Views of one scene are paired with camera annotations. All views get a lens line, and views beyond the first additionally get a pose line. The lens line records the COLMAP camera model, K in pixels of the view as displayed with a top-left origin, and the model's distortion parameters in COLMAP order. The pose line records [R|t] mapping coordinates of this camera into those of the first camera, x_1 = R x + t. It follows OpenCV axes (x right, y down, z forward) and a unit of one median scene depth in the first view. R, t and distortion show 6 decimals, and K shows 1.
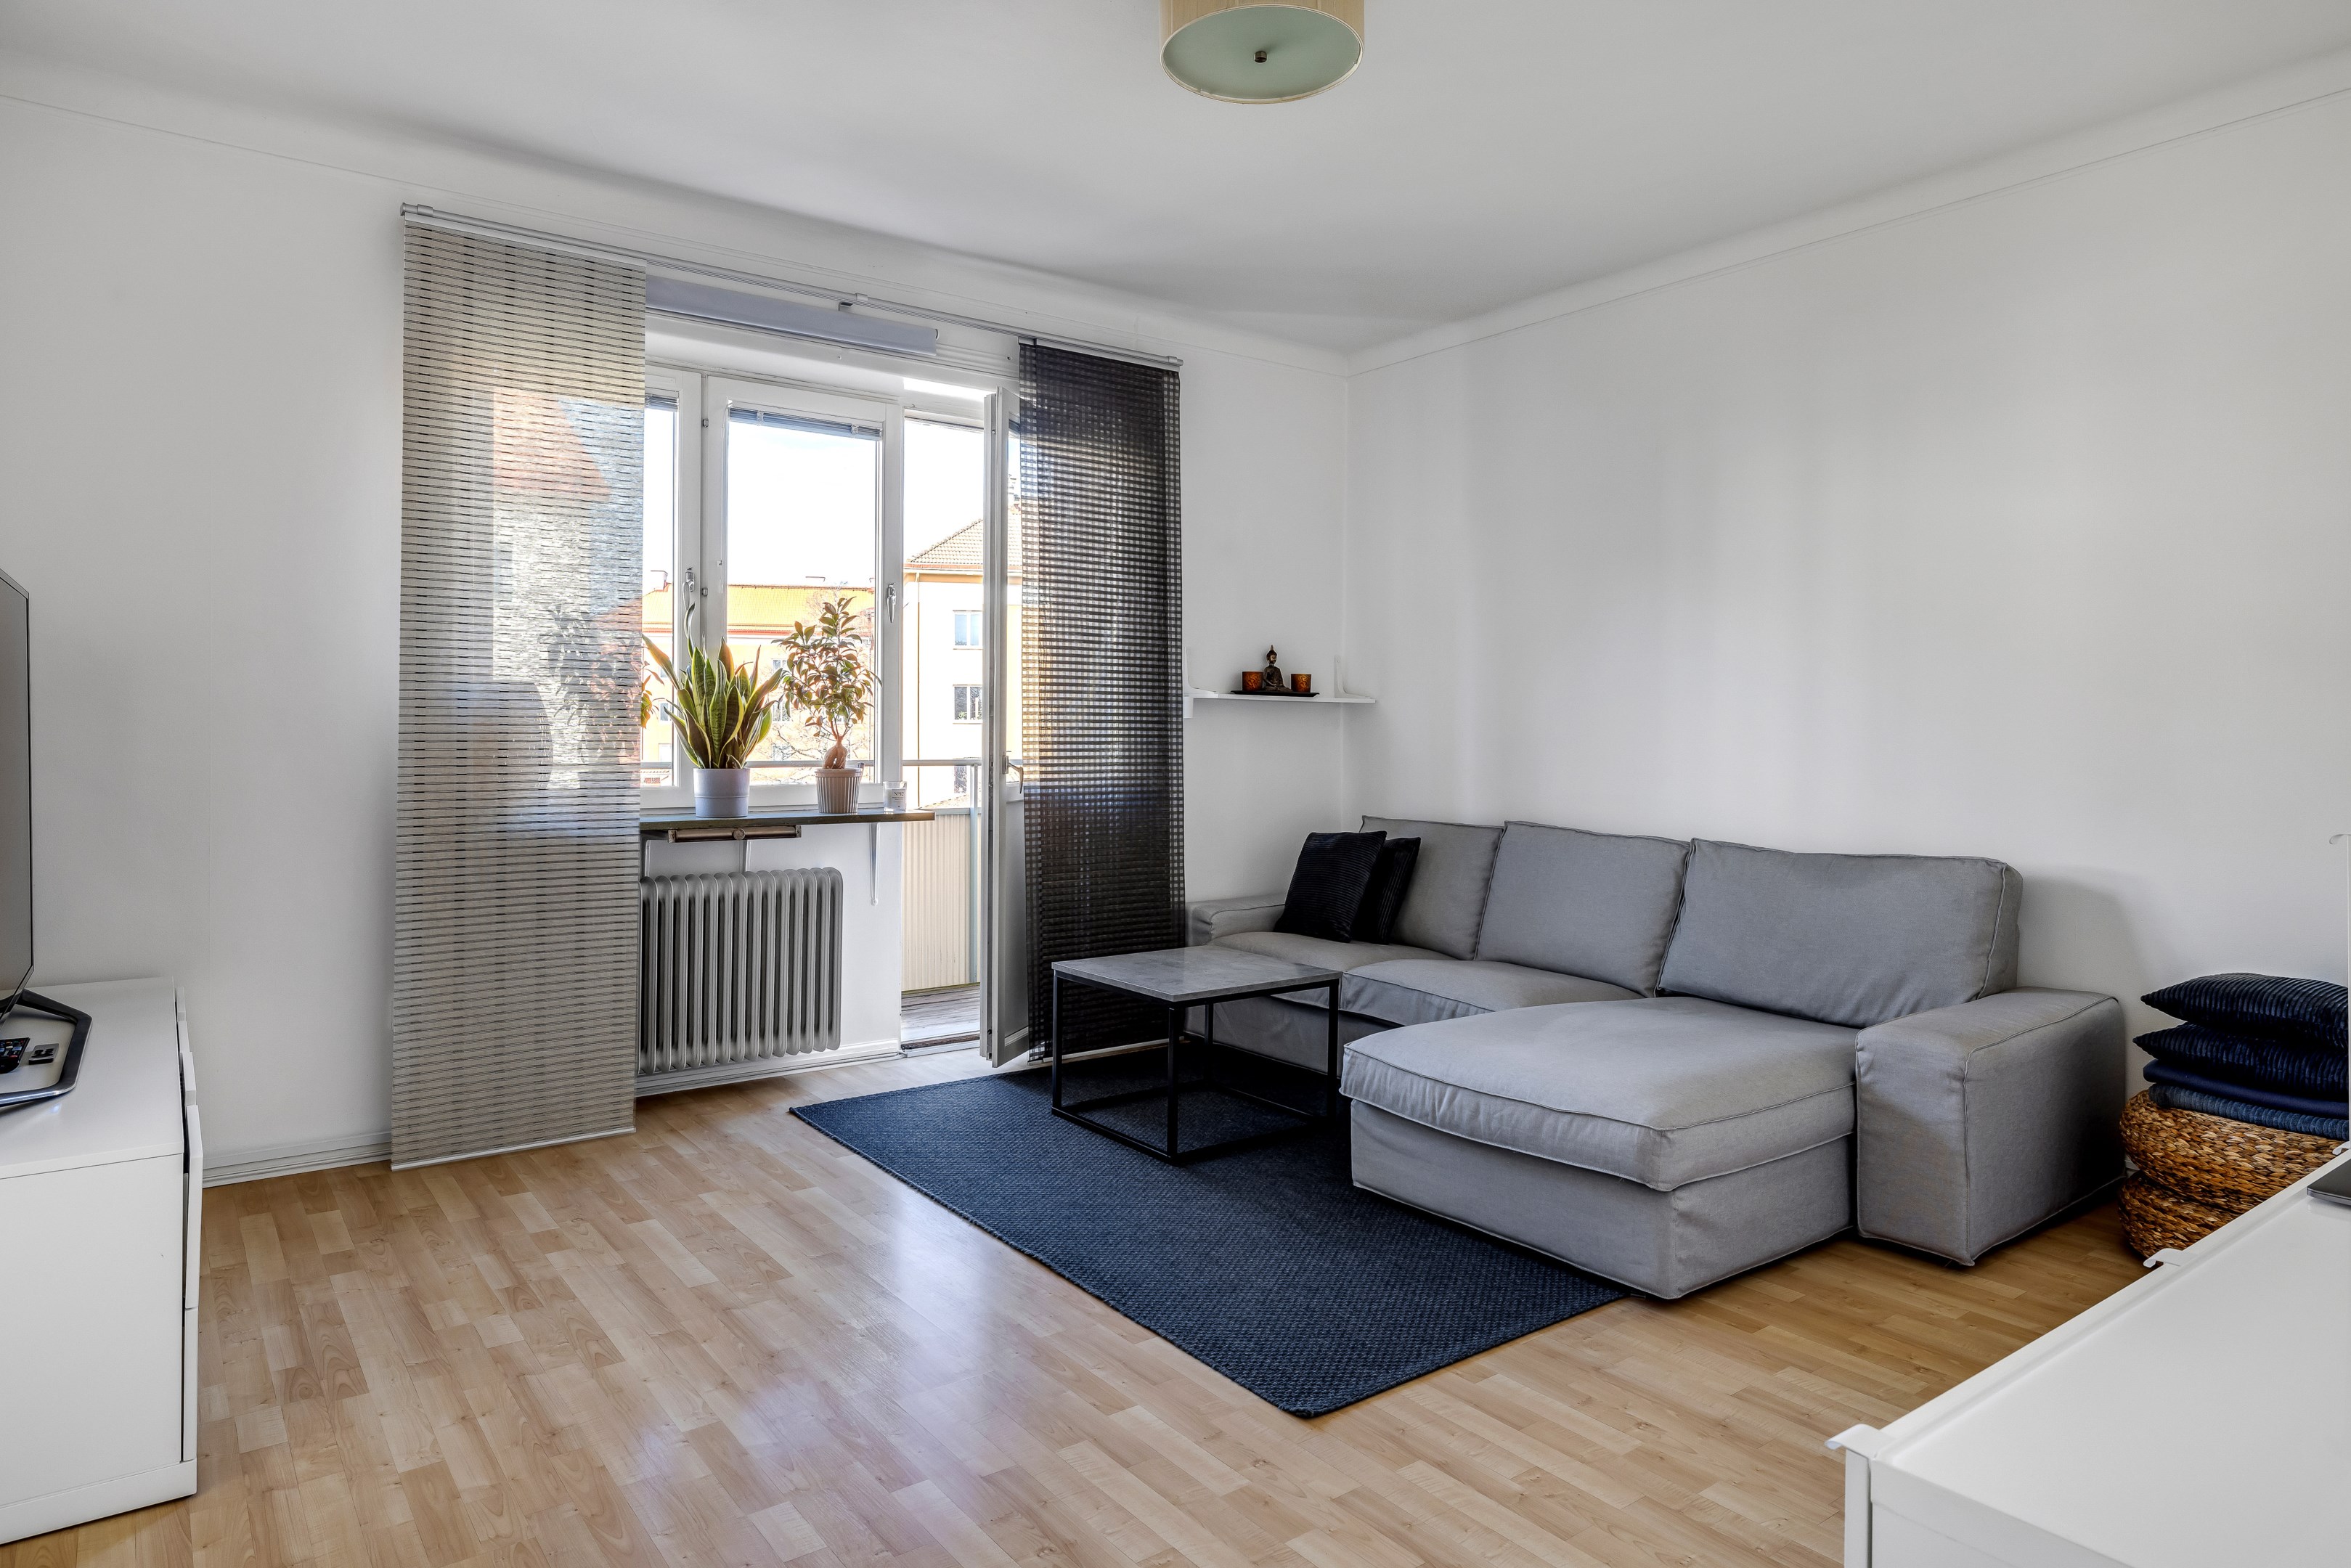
lens RADIAL K [[1377.3, 0, 1164.2], [0, 1377.3, 741.9], [0, 0, 1]] dist [0.001354, -0.000096]
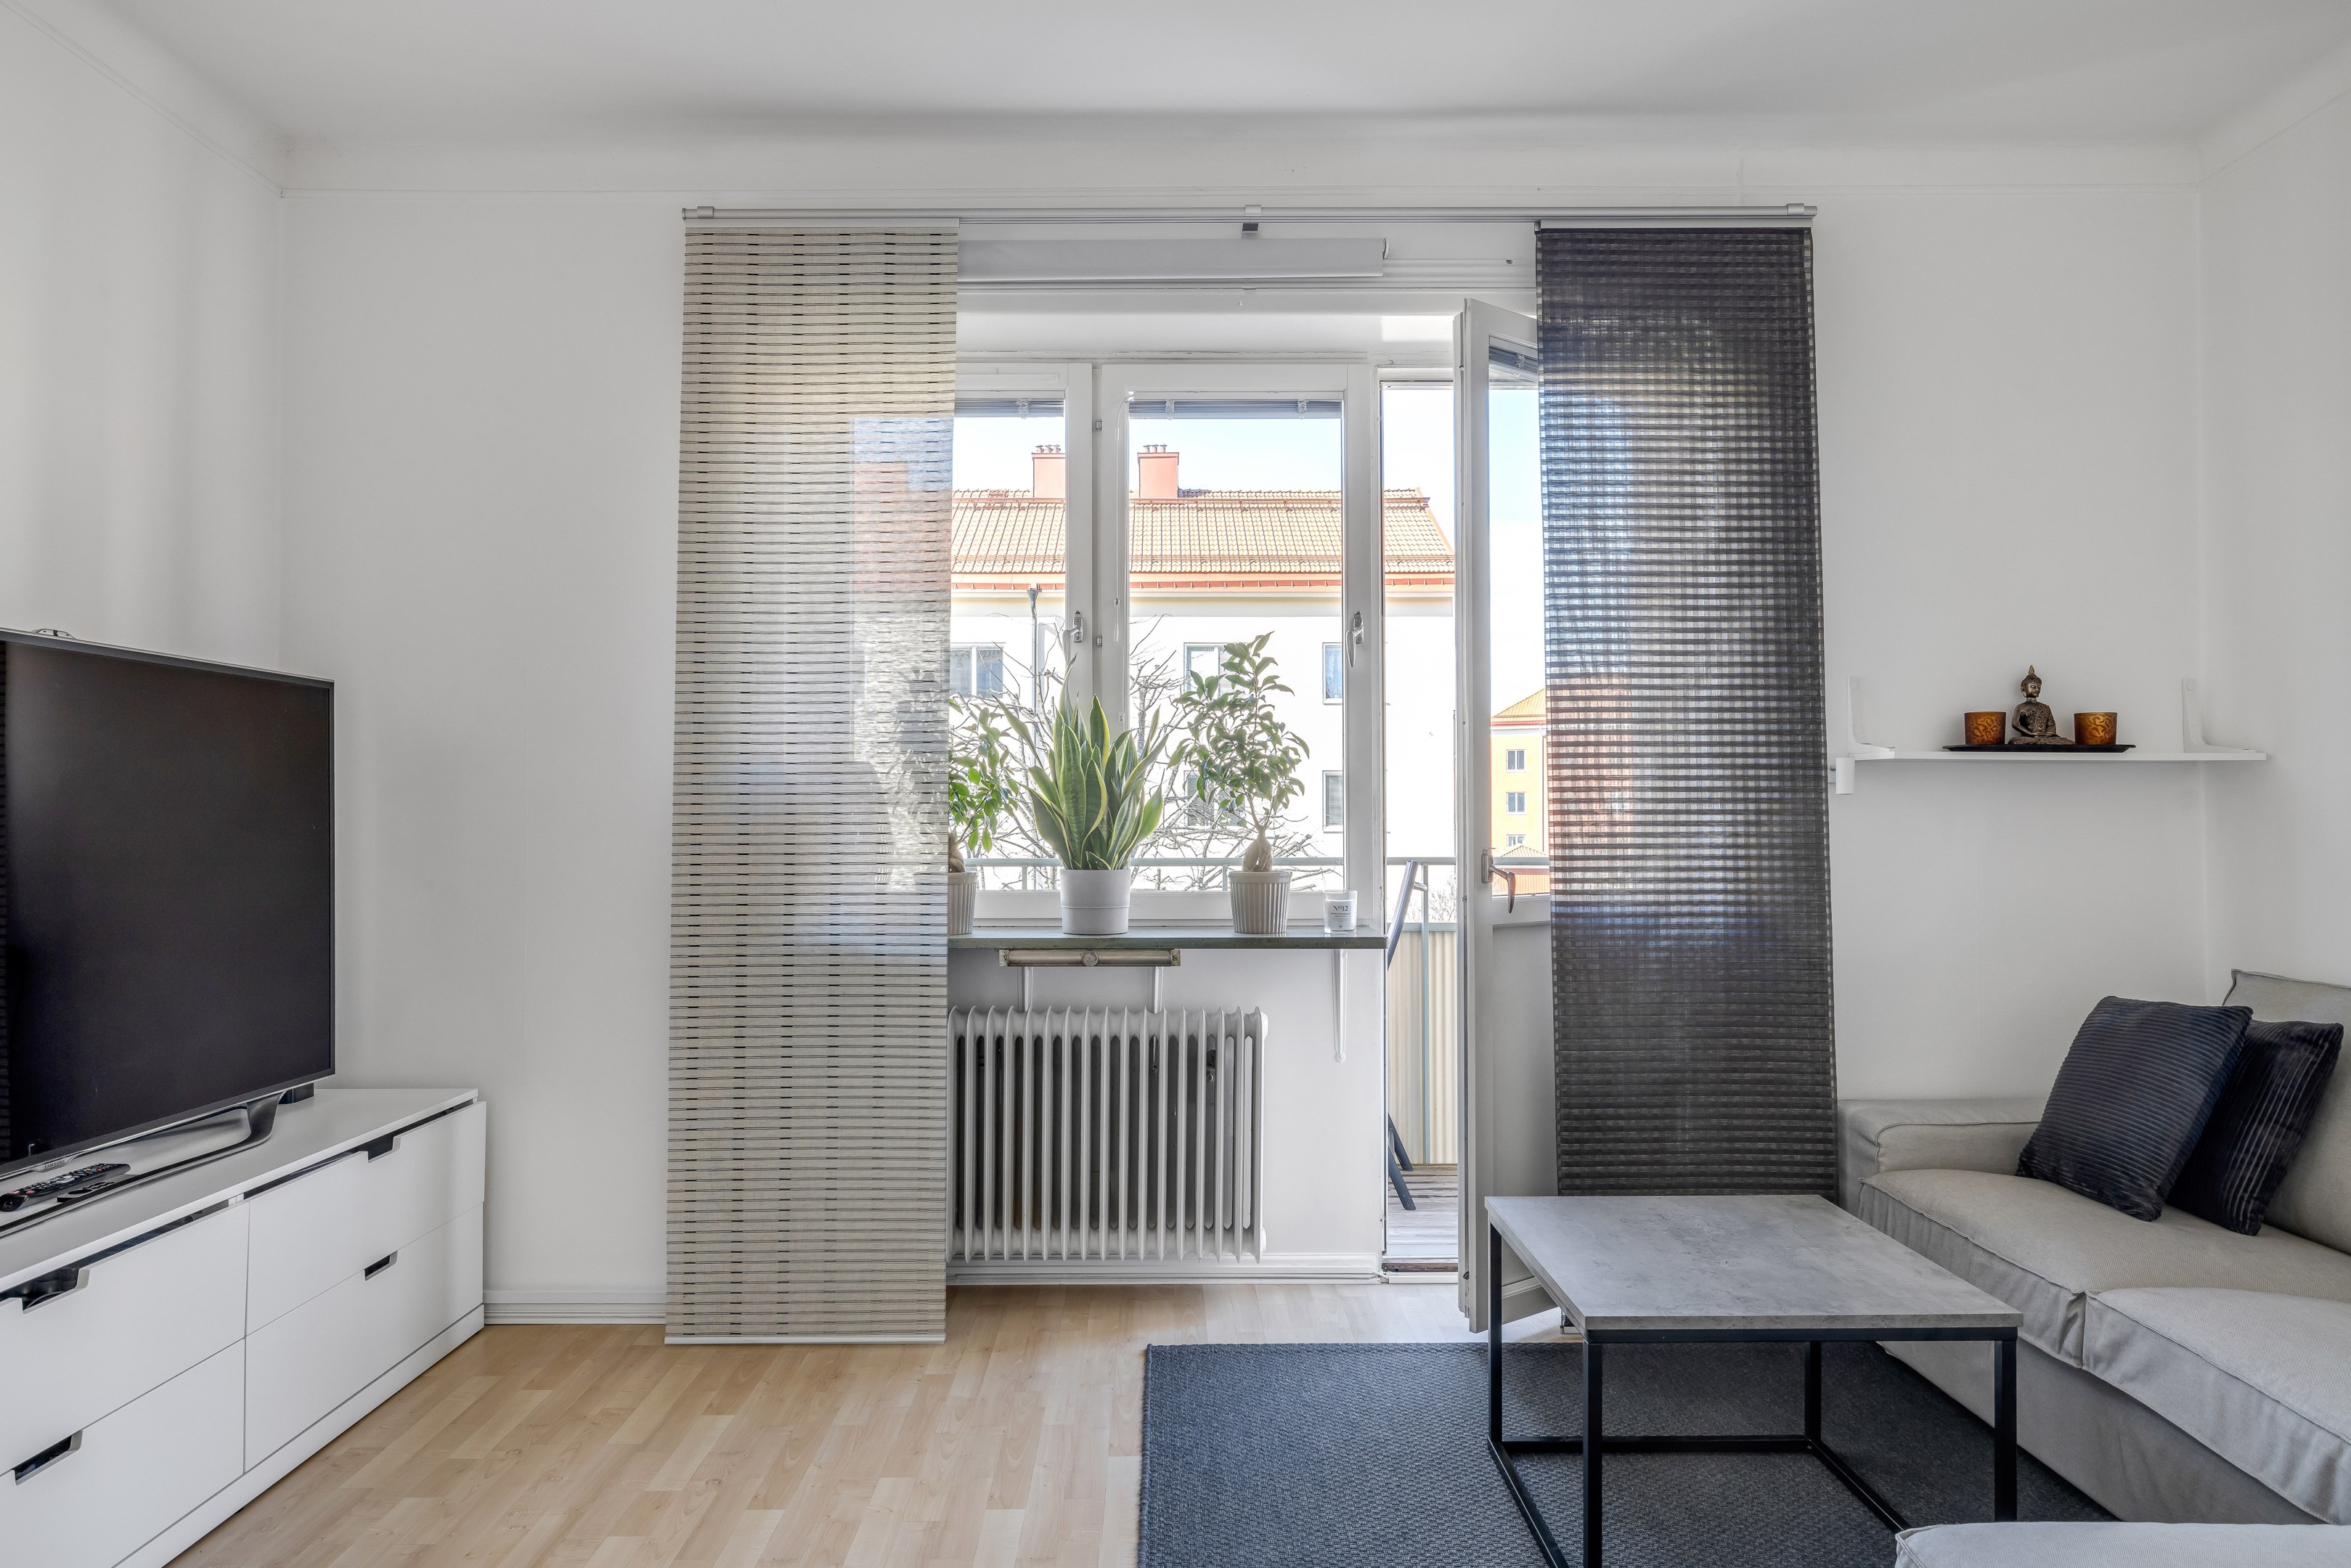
lens RADIAL K [[1396.2, 0, 1171.7], [0, 1396.2, 791.9], [0, 0, 1]] dist [-0.005193, 0.000699]
pose [[0.808956, -0.018645, -0.587573, 0.156251], [0.001864, 0.999573, -0.029152, -0.000746], [0.587866, 0.022487, 0.808646, 0.379121]]
